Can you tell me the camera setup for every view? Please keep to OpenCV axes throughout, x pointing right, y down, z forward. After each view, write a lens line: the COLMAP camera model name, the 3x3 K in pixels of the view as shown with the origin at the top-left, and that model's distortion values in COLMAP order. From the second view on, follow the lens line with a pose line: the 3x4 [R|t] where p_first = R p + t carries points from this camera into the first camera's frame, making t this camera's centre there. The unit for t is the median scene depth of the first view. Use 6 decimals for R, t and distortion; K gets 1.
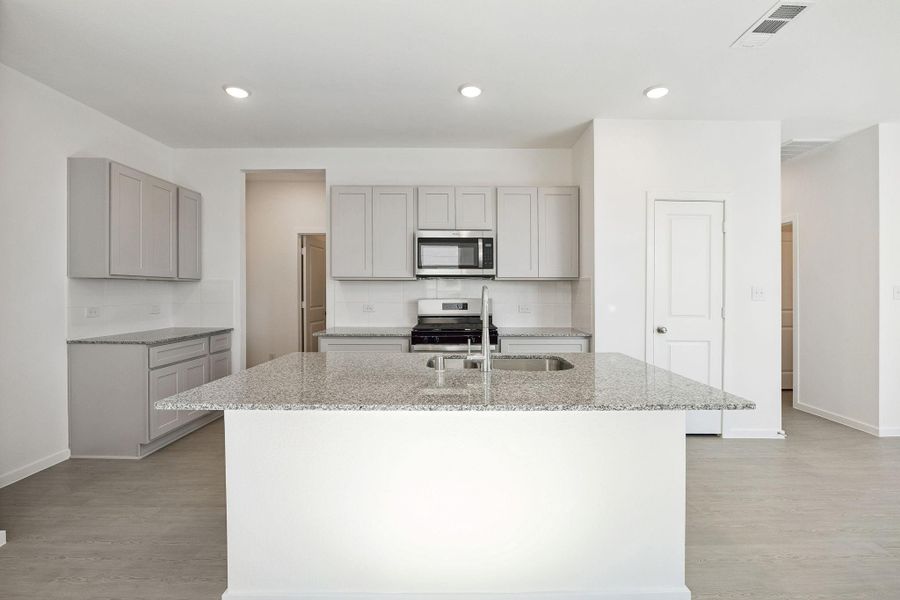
lens RADIAL K [[415.2, 0, 453.4], [0, 415.2, 294.7], [0, 0, 1]] dist [-0.009864, -0.000404]
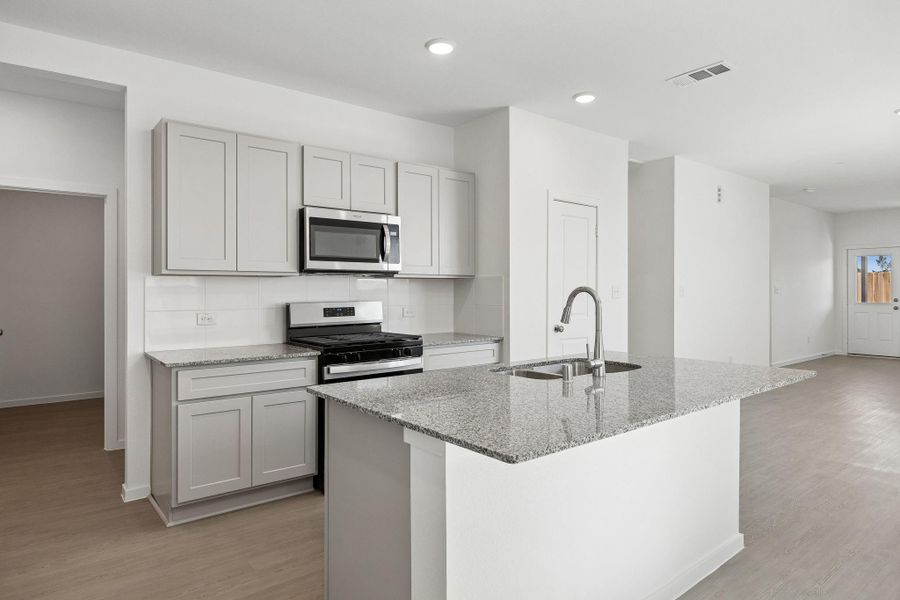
lens RADIAL K [[545.7, 0, 449.5], [0, 545.7, 301.2], [0, 0, 1]] dist [-0.008326, -0.000505]
pose [[0.778961, -0.017153, 0.626838, -0.487916], [0.007291, 0.999806, 0.018299, -0.008241], [-0.627030, -0.009684, 0.778935, 0.115024]]
